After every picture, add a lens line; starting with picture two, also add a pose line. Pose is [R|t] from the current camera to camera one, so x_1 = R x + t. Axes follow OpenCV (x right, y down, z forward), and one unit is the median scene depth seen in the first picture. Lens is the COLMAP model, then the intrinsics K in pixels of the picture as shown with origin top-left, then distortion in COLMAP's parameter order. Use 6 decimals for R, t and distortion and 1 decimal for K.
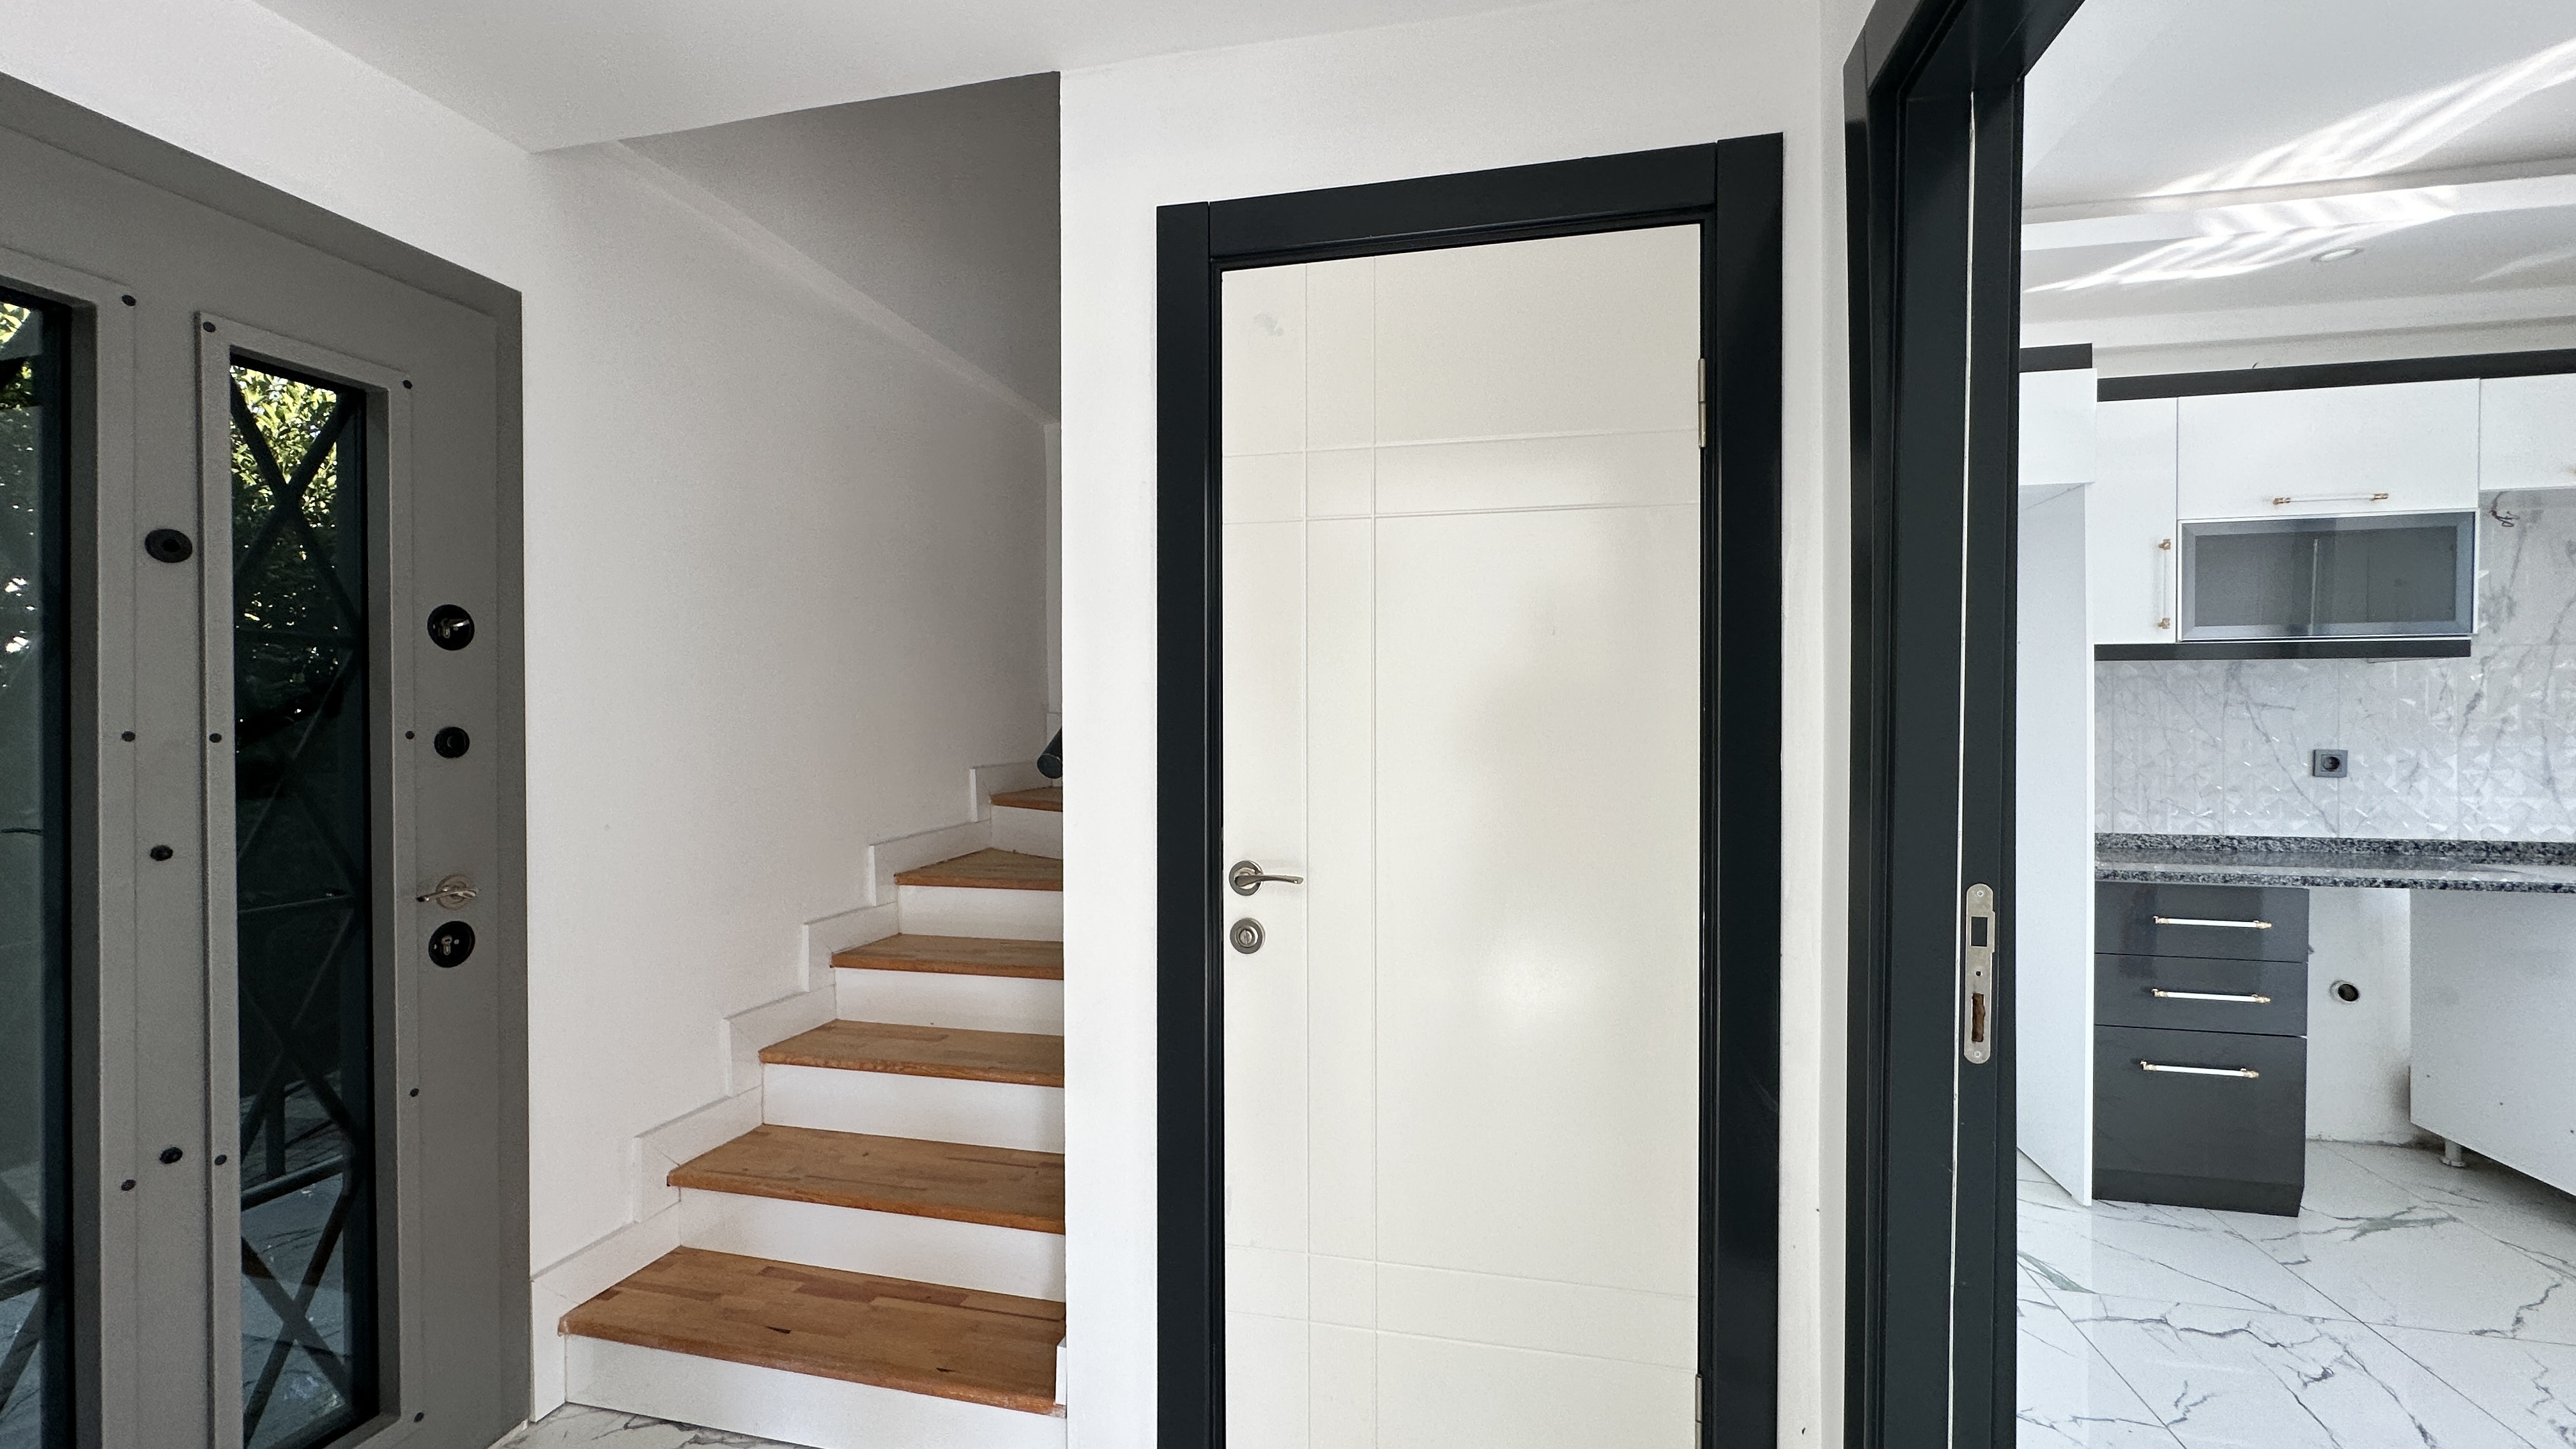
lens RADIAL K [[1020.6, 0, 1288.0], [0, 1020.6, 724.5], [0, 0, 1]] dist [-0.003183, 0.000556]
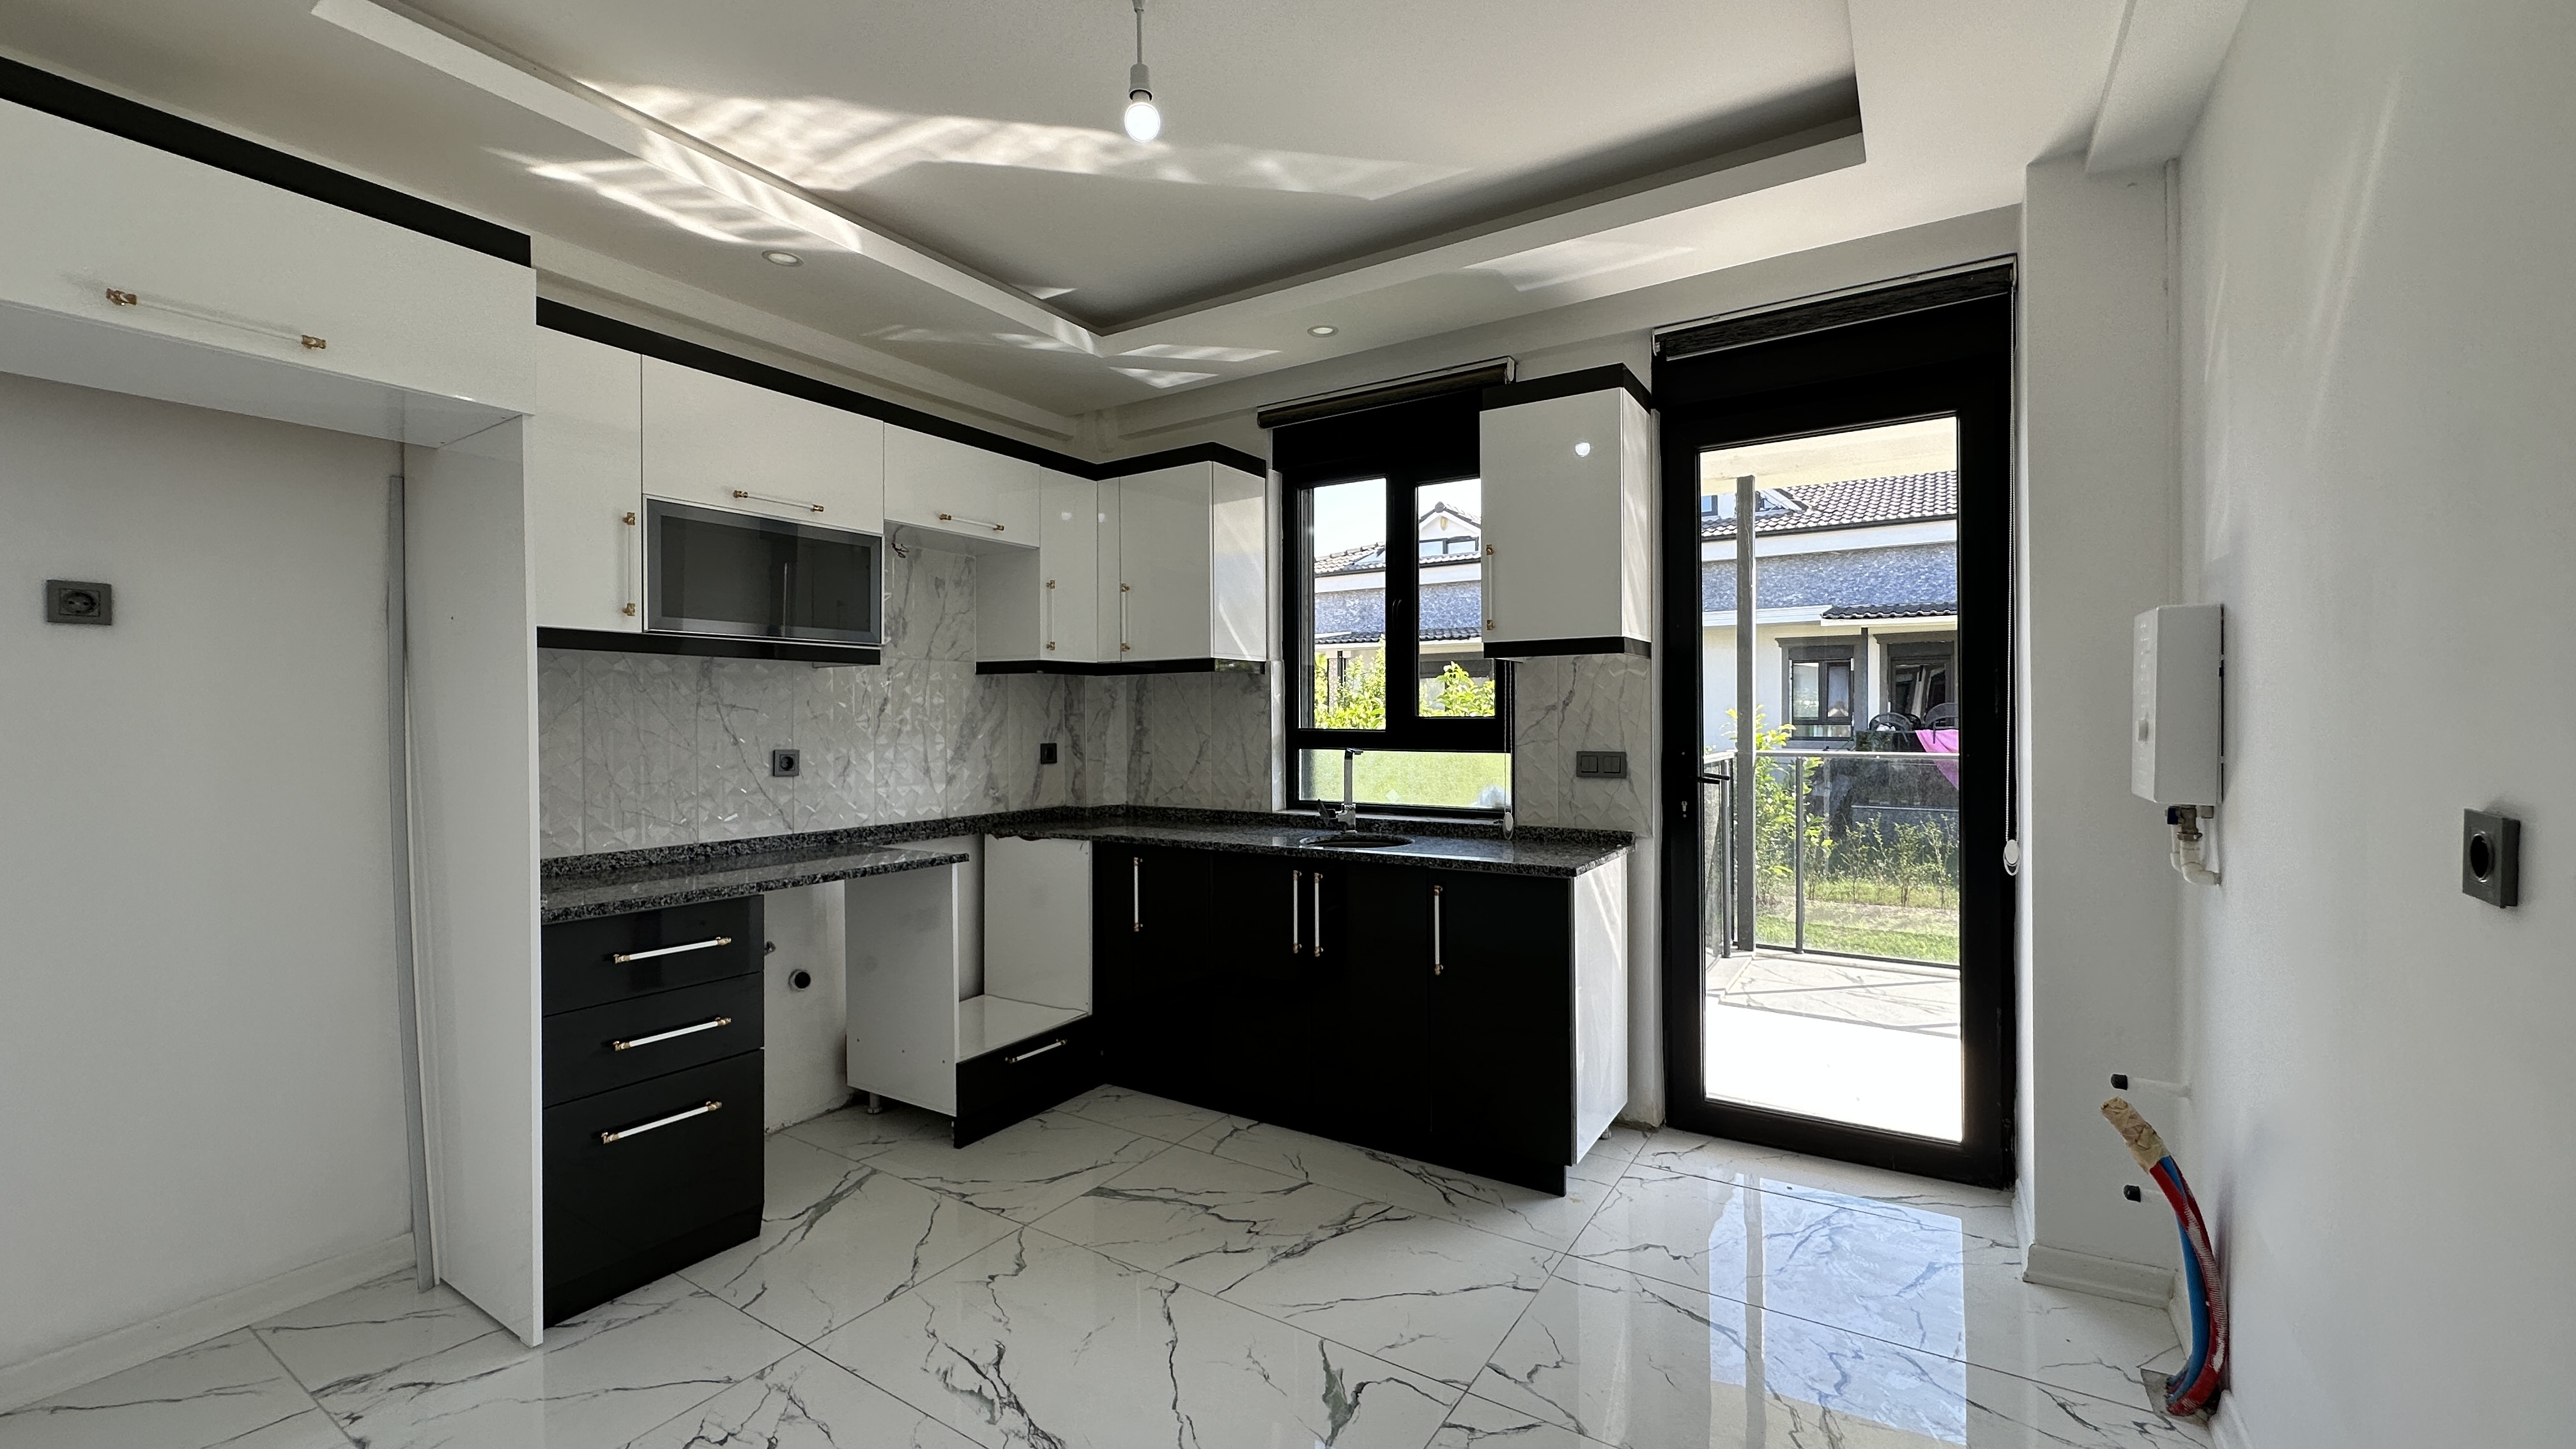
lens RADIAL K [[1020.6, 0, 1288.0], [0, 1020.6, 724.5], [0, 0, 1]] dist [-0.003183, 0.000556]
pose [[0.330551, -0.003833, 0.943780, 0.222409], [0.010485, 0.999945, 0.000389, 0.004017], [-0.943730, 0.009767, 0.330573, 0.181661]]
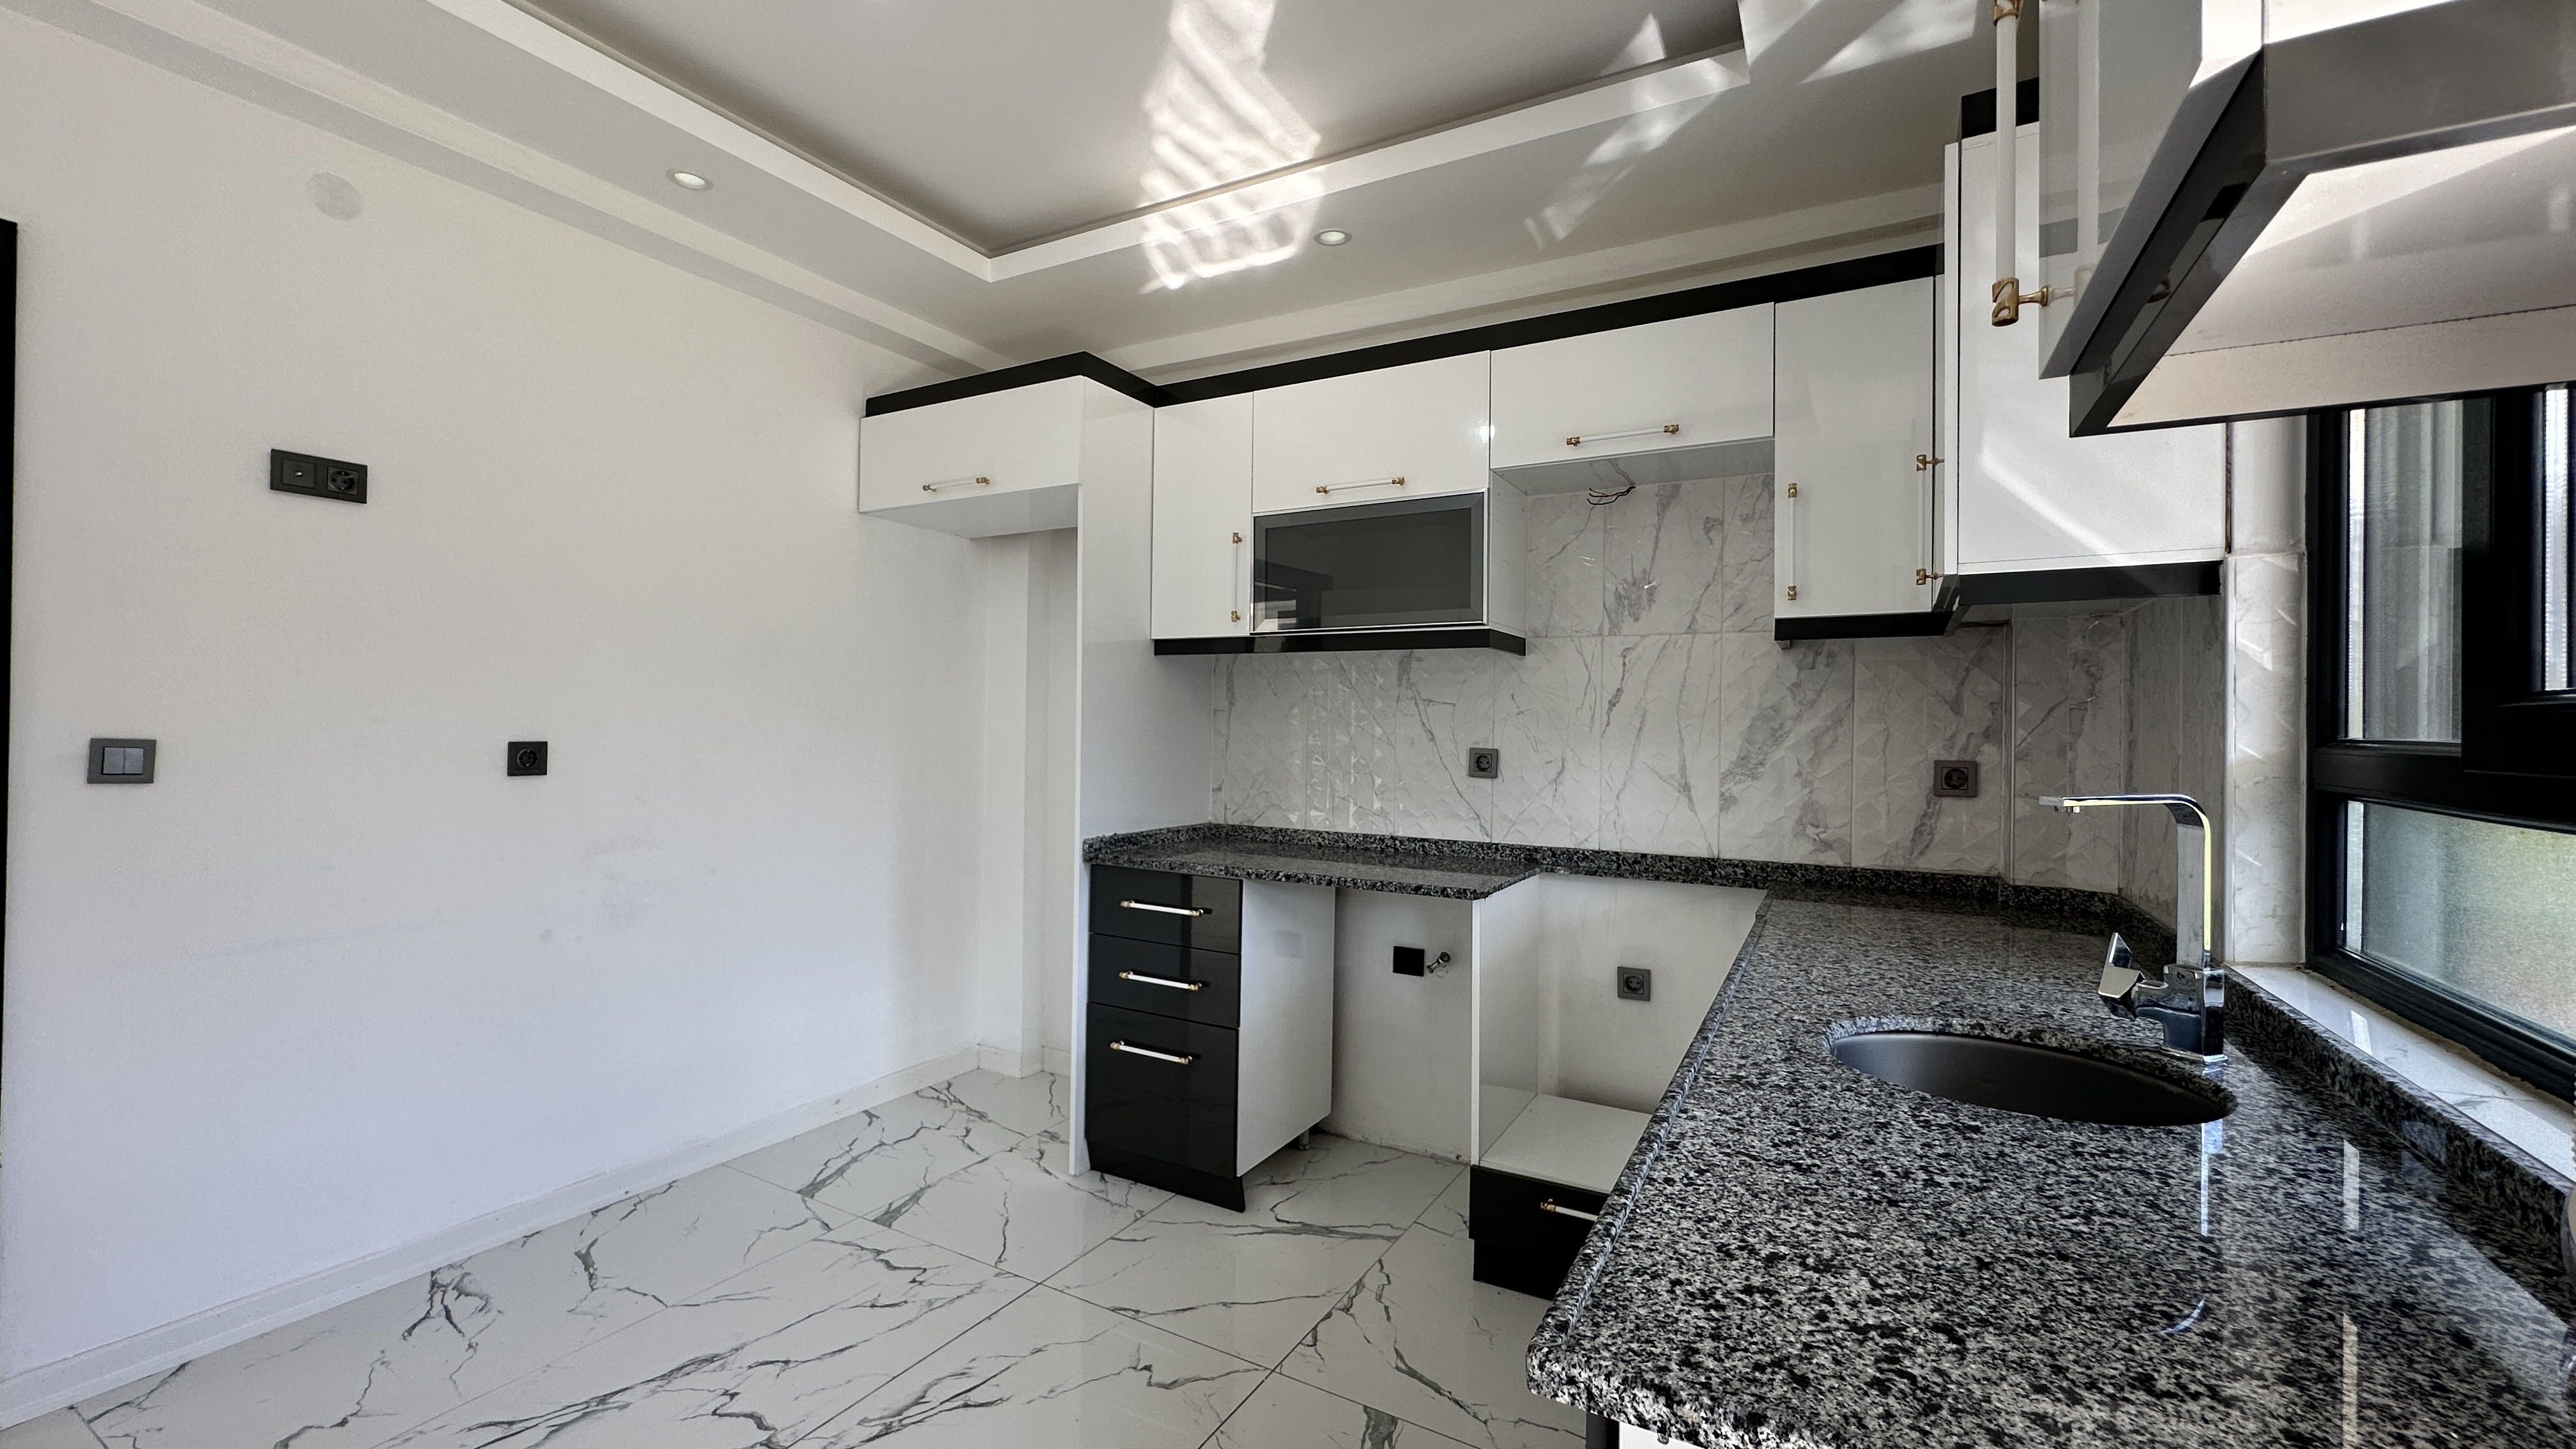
lens RADIAL K [[1034.6, 0, 1283.8], [0, 1034.6, 720.1], [0, 0, 1]] dist [-0.003350, 0.000494]
pose [[0.960890, 0.013687, -0.276591, 1.165855], [-0.018188, 0.999740, -0.013717, 0.016072], [0.276331, 0.018211, 0.960890, 0.032294]]
